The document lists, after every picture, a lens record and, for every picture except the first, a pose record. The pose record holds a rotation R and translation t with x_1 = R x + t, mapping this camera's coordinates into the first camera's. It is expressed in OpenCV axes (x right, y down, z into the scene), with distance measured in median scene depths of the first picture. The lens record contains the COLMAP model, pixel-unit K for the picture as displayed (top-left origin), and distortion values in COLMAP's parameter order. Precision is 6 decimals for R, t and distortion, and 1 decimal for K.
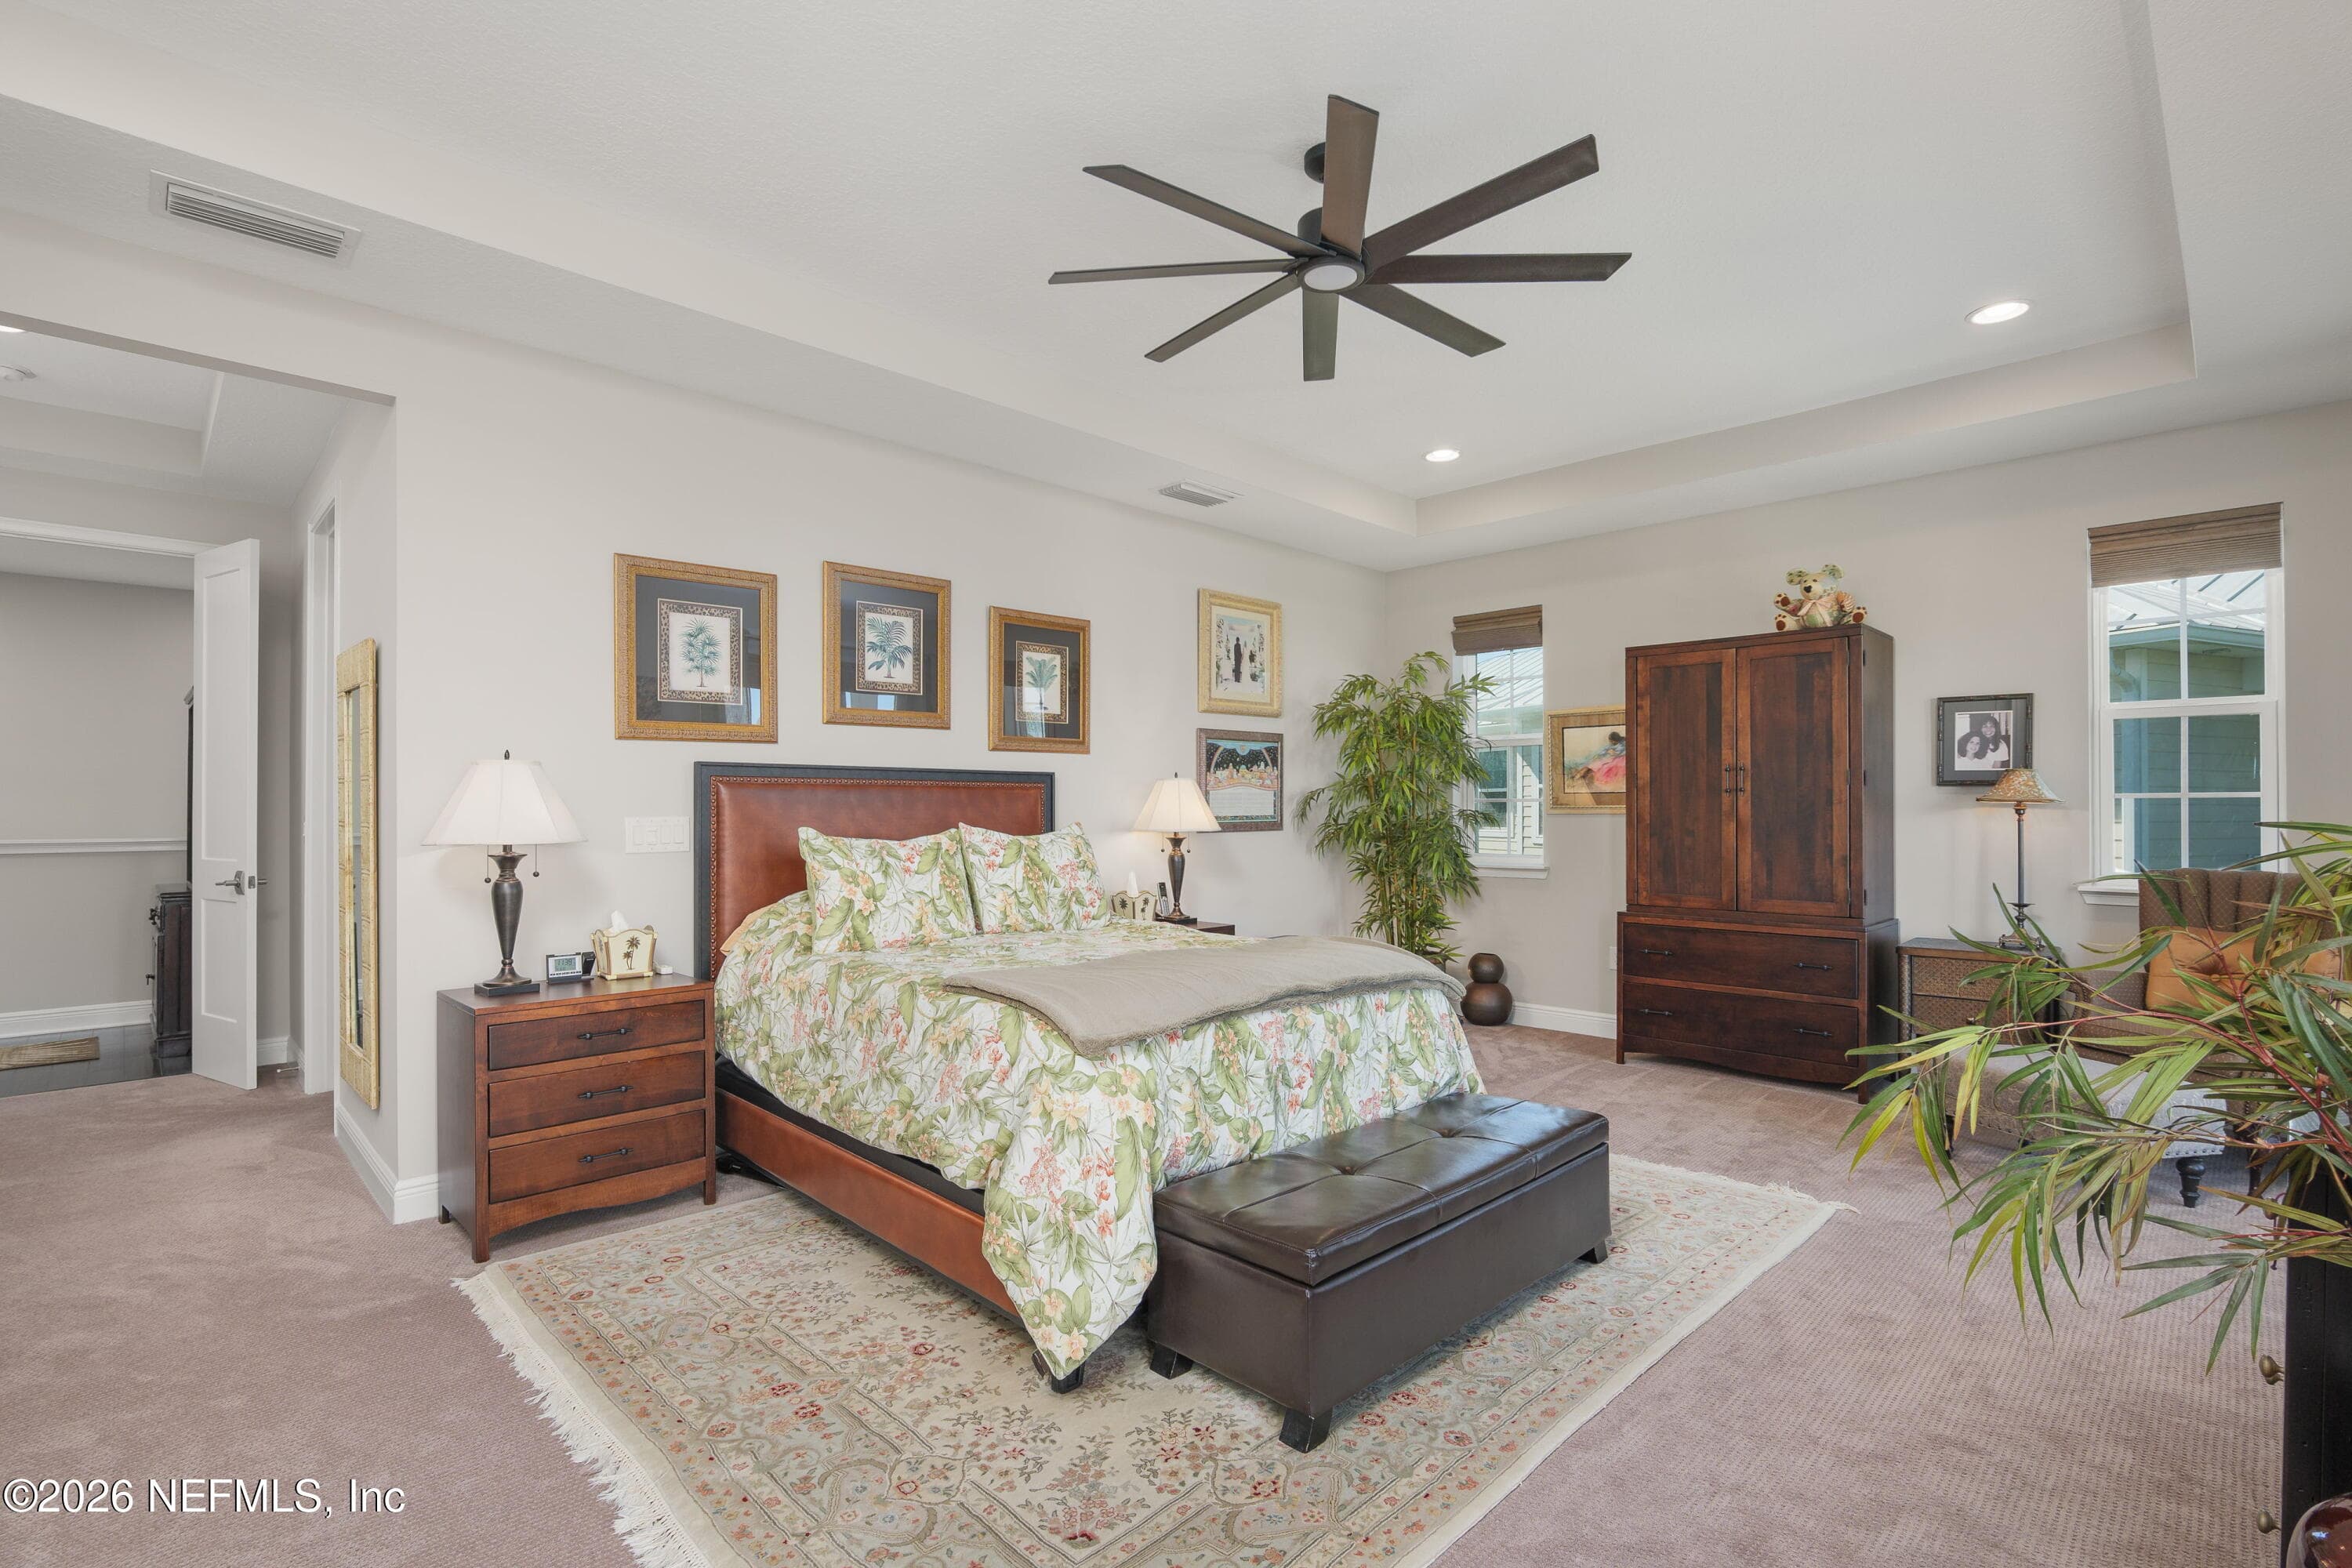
lens RADIAL K [[1097.4, 0, 1176.8], [0, 1097.4, 801.2], [0, 0, 1]] dist [-0.010688, 0.003370]
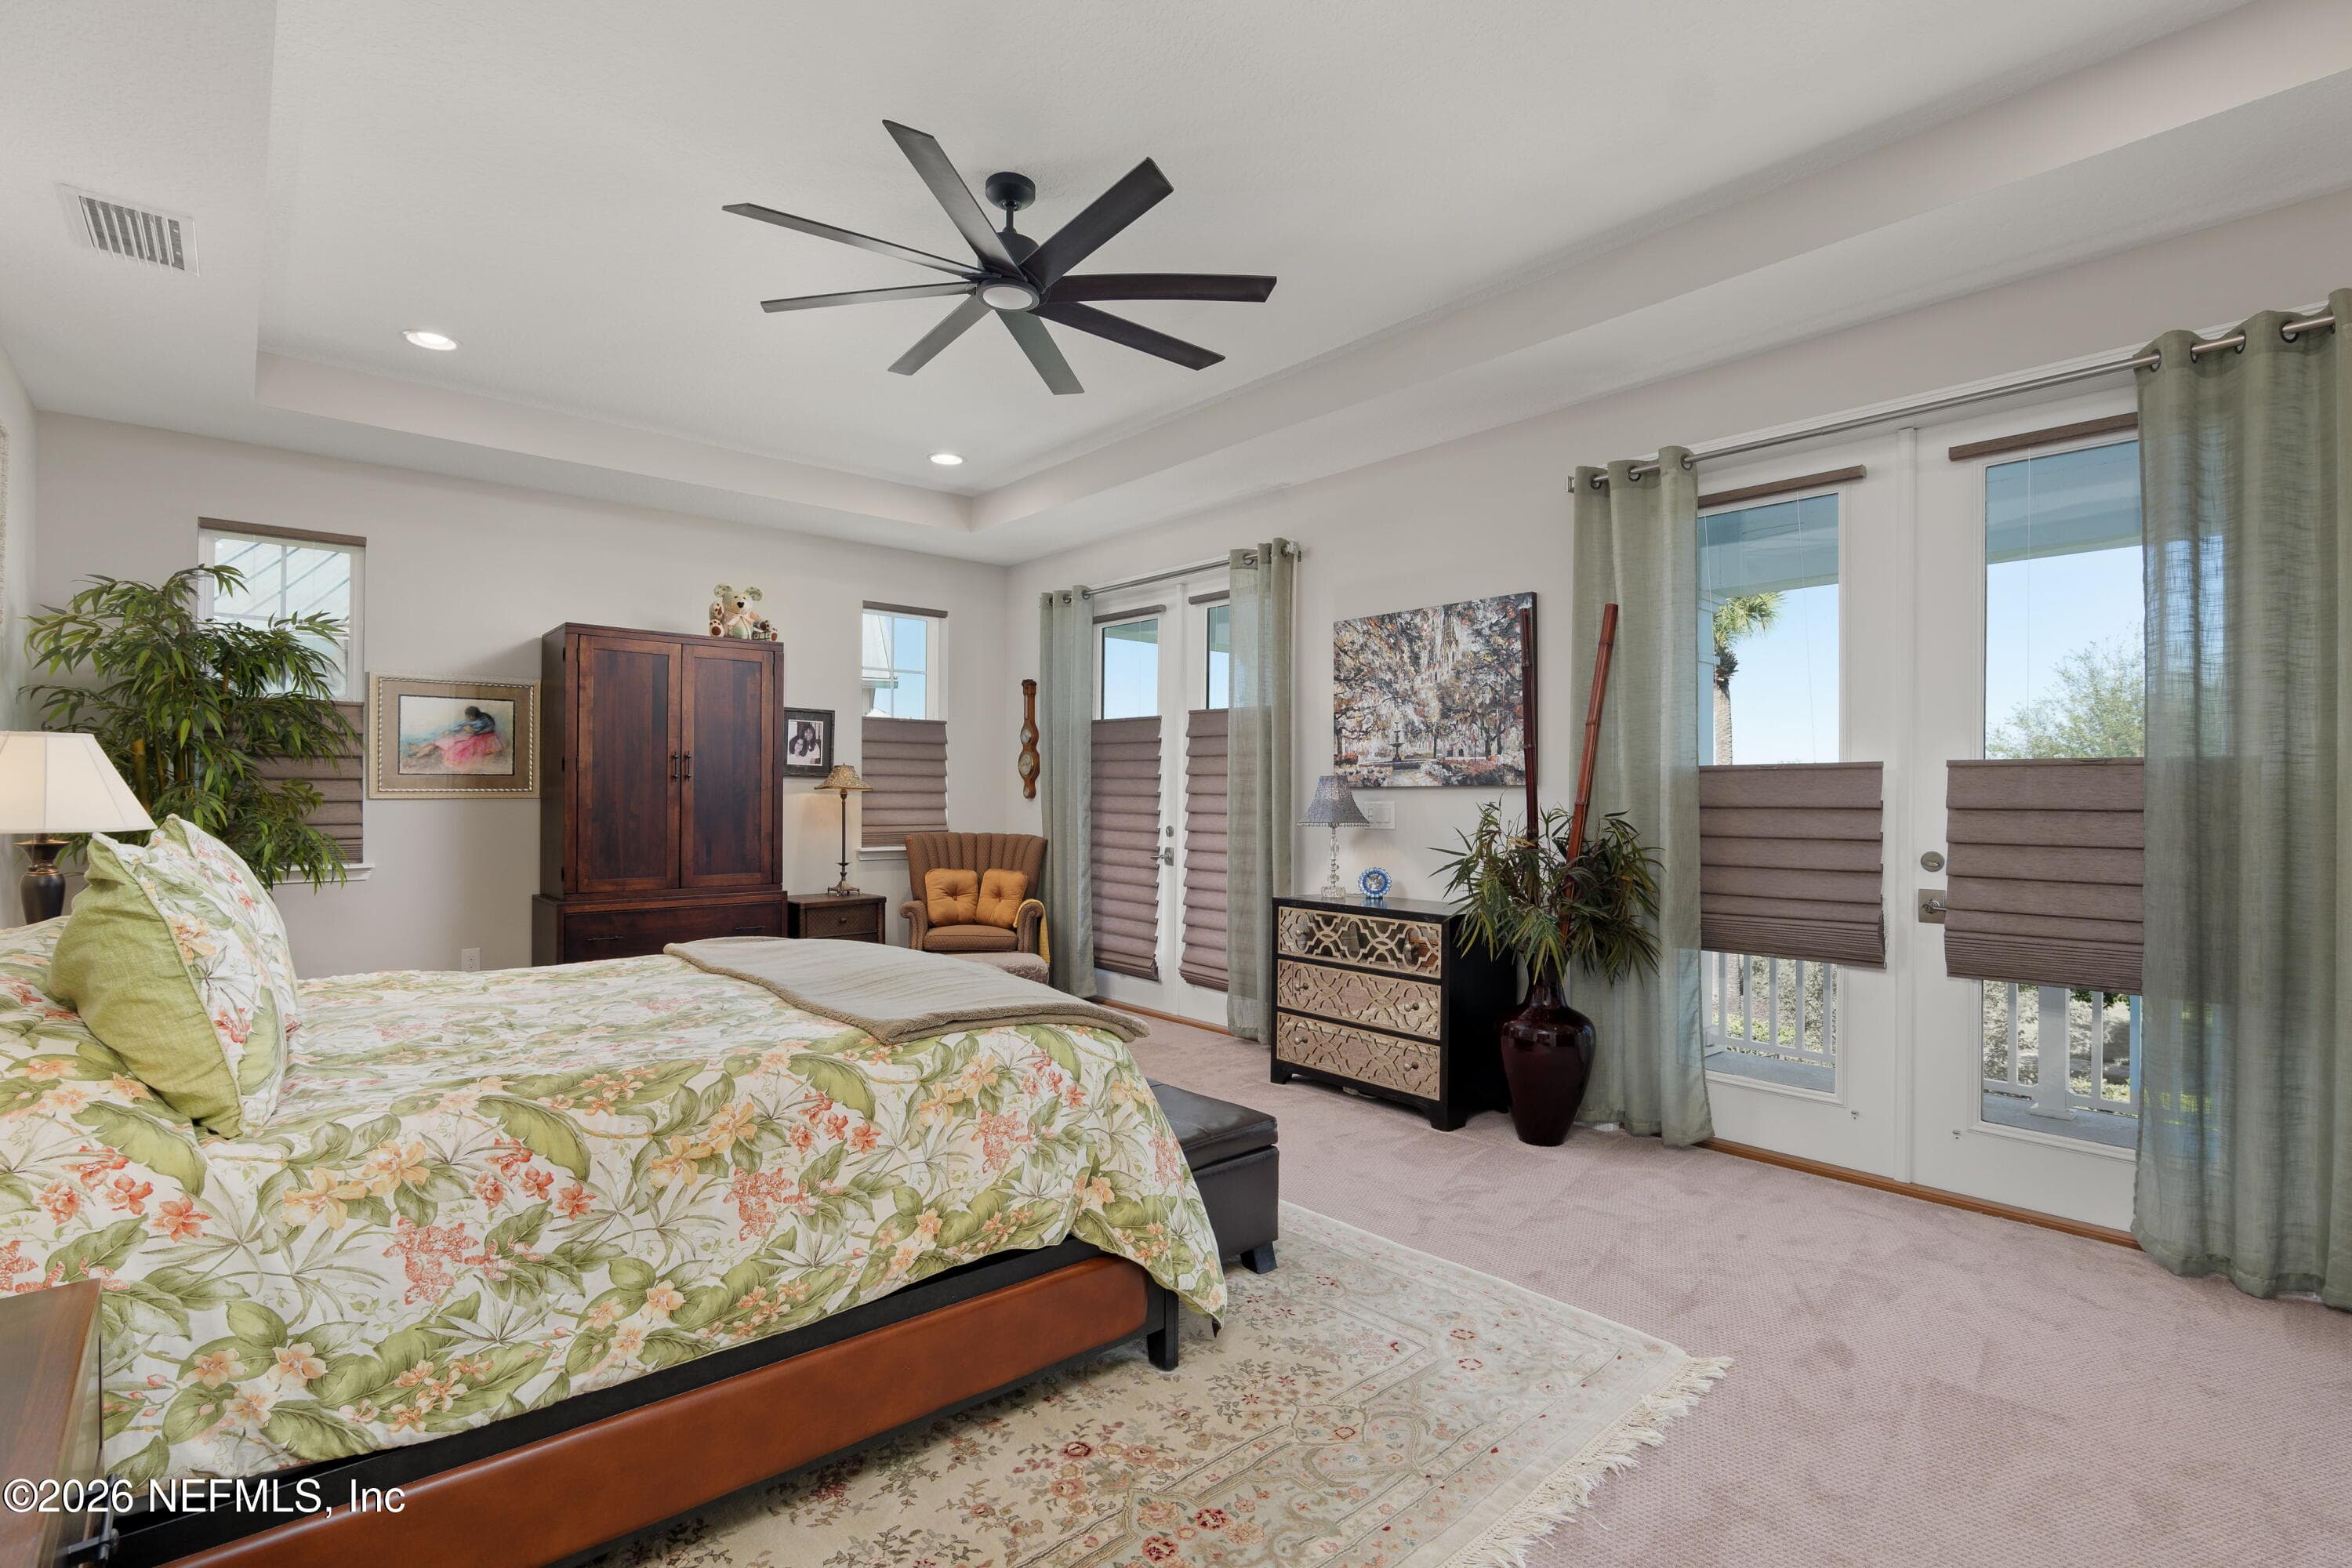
lens RADIAL K [[1097.4, 0, 1176.8], [0, 1097.4, 801.2], [0, 0, 1]] dist [-0.010688, 0.003370]
pose [[0.054027, -0.003710, 0.998533, -0.592725], [-0.008820, 0.999952, 0.004193, 0.006351], [-0.998501, -0.009033, 0.053992, 0.503095]]
